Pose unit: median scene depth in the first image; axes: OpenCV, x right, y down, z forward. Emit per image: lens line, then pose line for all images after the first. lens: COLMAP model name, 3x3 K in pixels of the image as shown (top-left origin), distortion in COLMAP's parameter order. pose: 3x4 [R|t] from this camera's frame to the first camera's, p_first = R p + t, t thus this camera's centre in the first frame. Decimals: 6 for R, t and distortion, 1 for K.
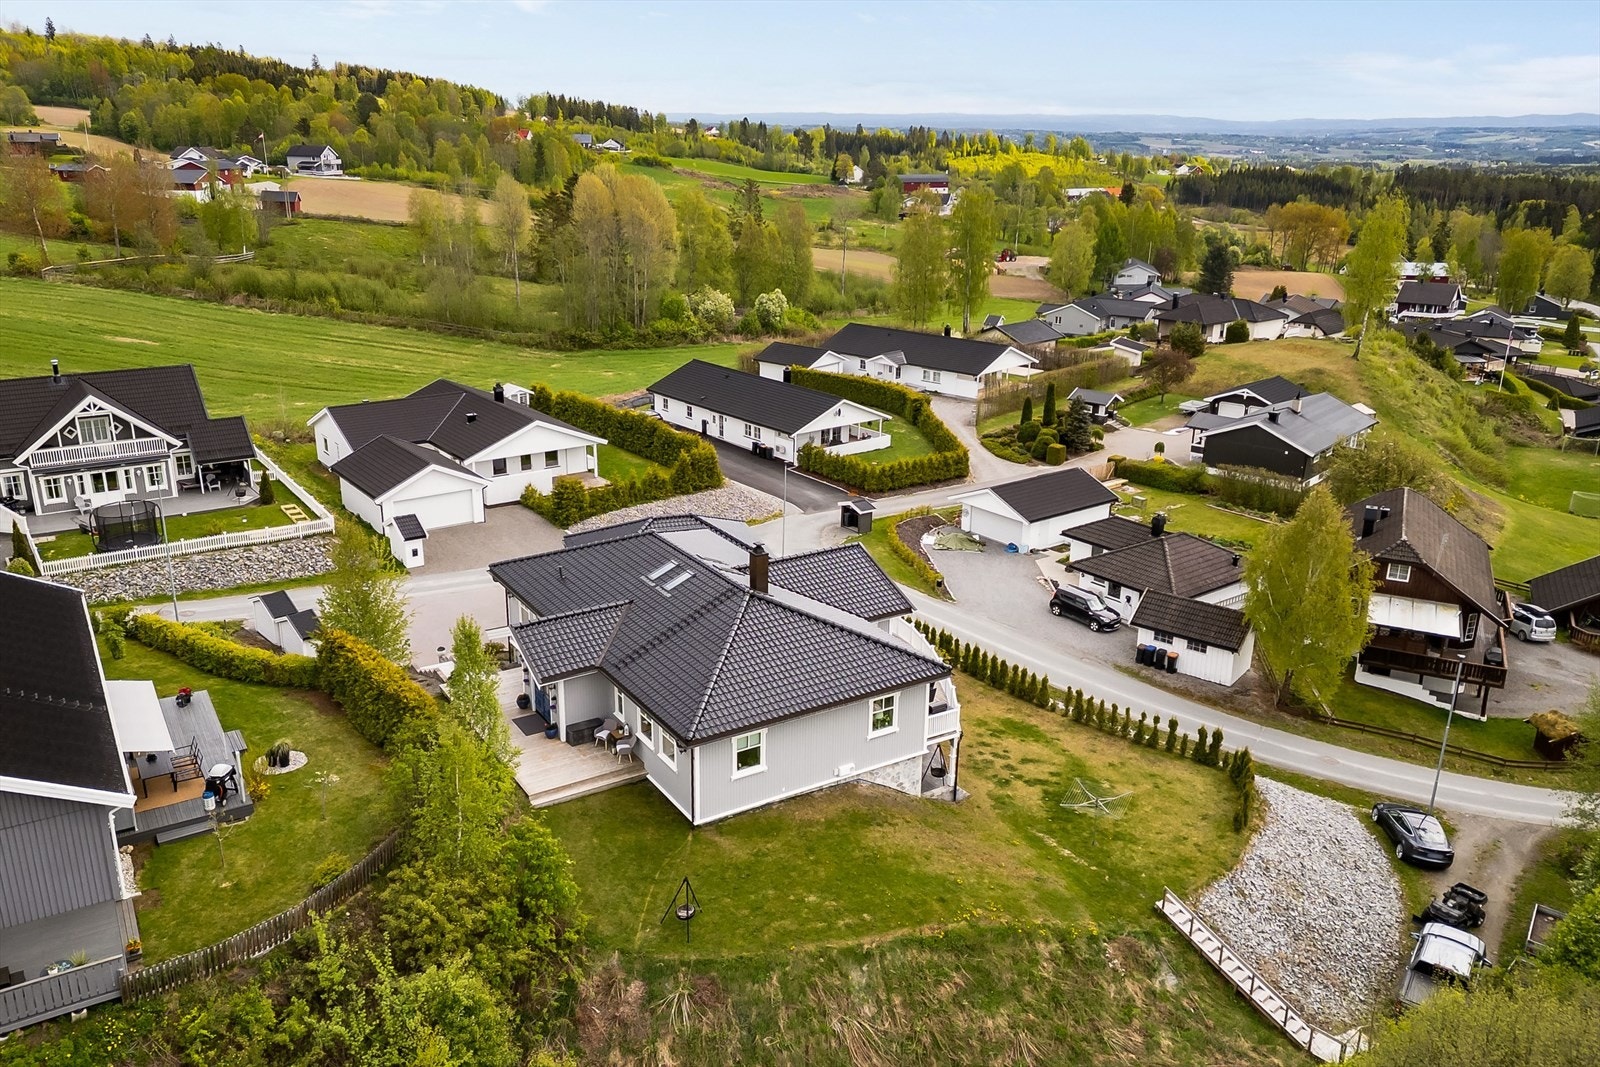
lens RADIAL K [[1226.9, 0, 794.1], [0, 1226.9, 530.1], [0, 0, 1]] dist [0.023148, -0.000467]
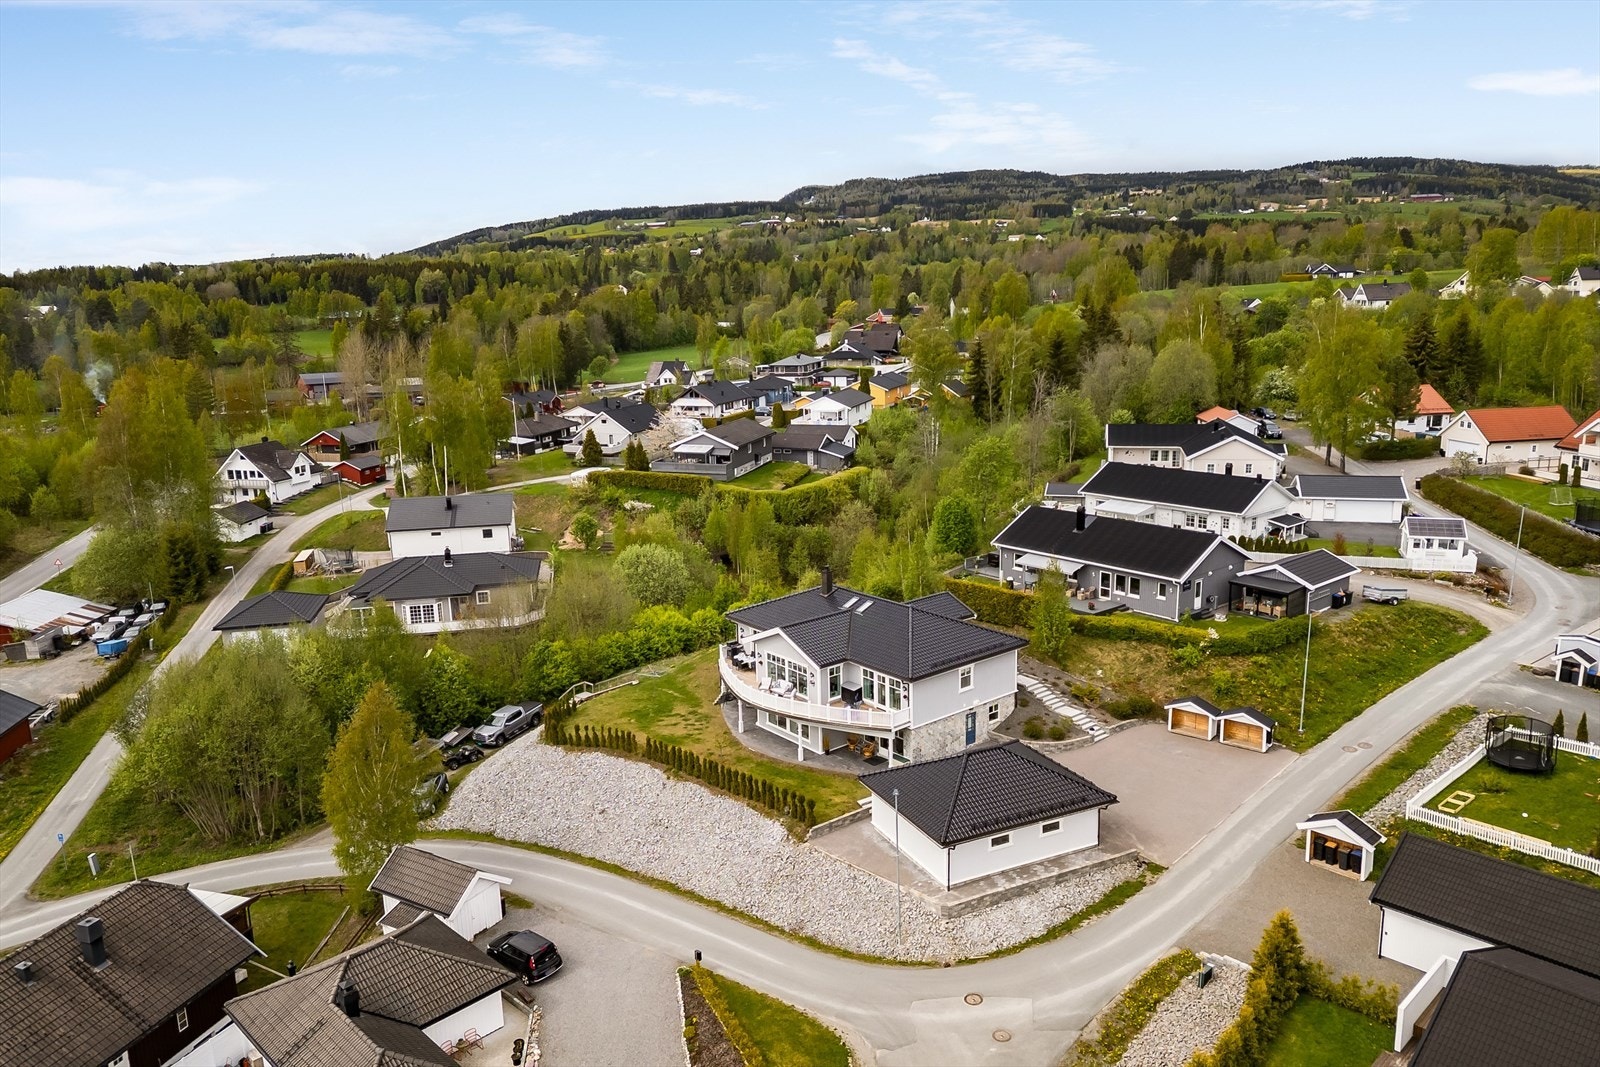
lens RADIAL K [[1125.1, 0, 784.2], [0, 1125.1, 532.7], [0, 0, 1]] dist [0.058849, -0.041351]
pose [[-0.993324, 0.034112, -0.110197, 0.140361], [-0.025859, 0.865123, 0.500893, -0.561084], [0.112420, 0.500399, -0.858465, 1.530851]]
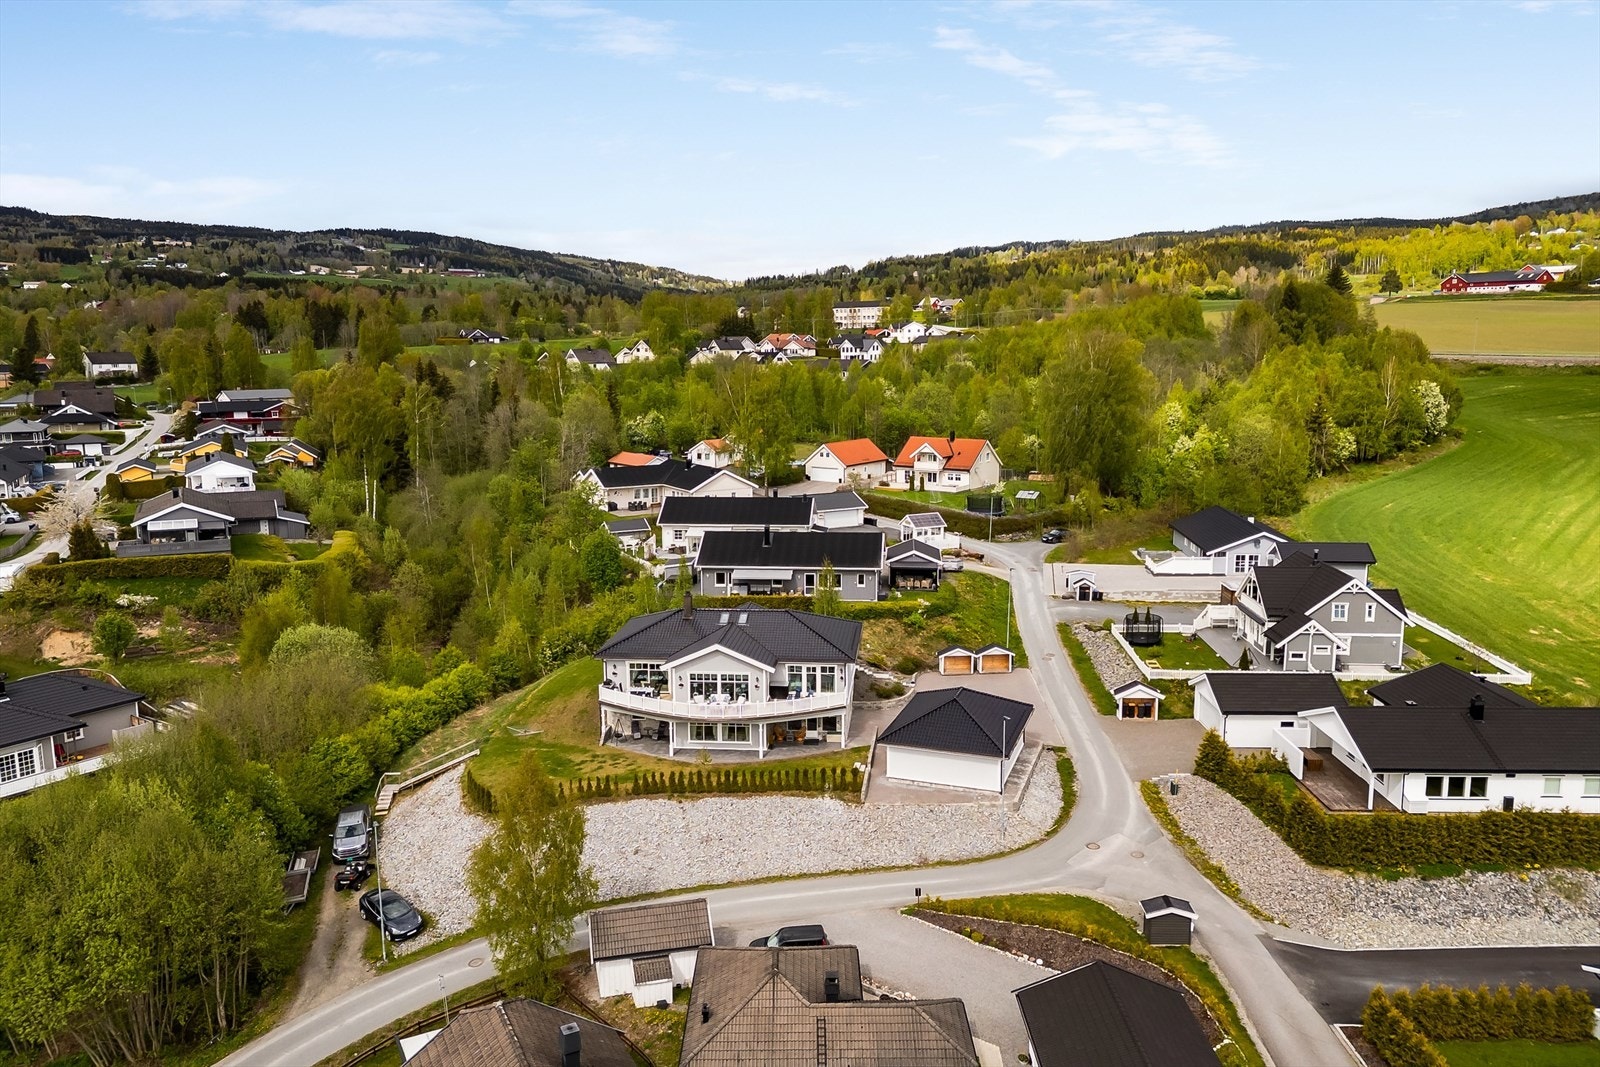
lens RADIAL K [[1188.8, 0, 792.9], [0, 1188.8, 533.2], [0, 0, 1]] dist [0.063170, -0.043780]
pose [[-0.619888, 0.116091, -0.776055, 0.856403], [-0.247069, 0.909817, 0.333451, -0.481491], [0.744779, 0.398441, -0.535302, 1.337556]]
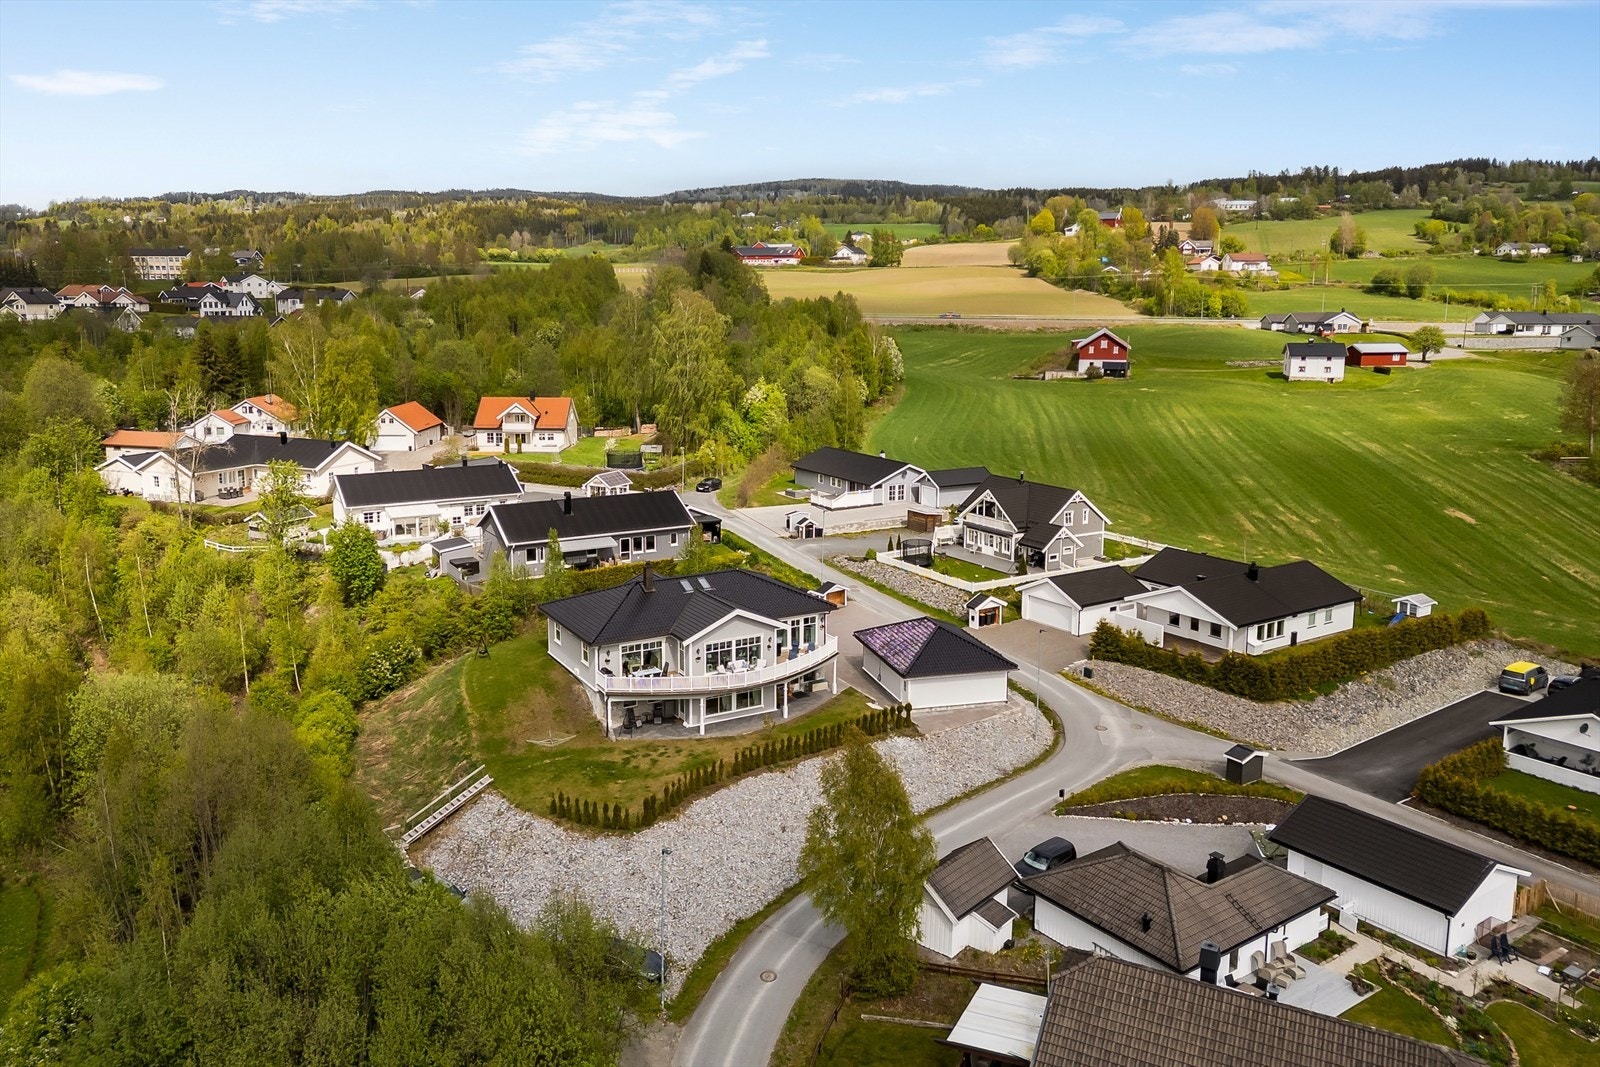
lens RADIAL K [[1188.8, 0, 783.2], [0, 1188.8, 480.4], [0, 0, 1]] dist [0.063170, -0.043780]
pose [[-0.049422, 0.137538, -0.989263, 1.096200], [-0.314606, 0.937909, 0.146115, -0.274615], [0.947935, 0.318450, -0.003083, 0.727454]]
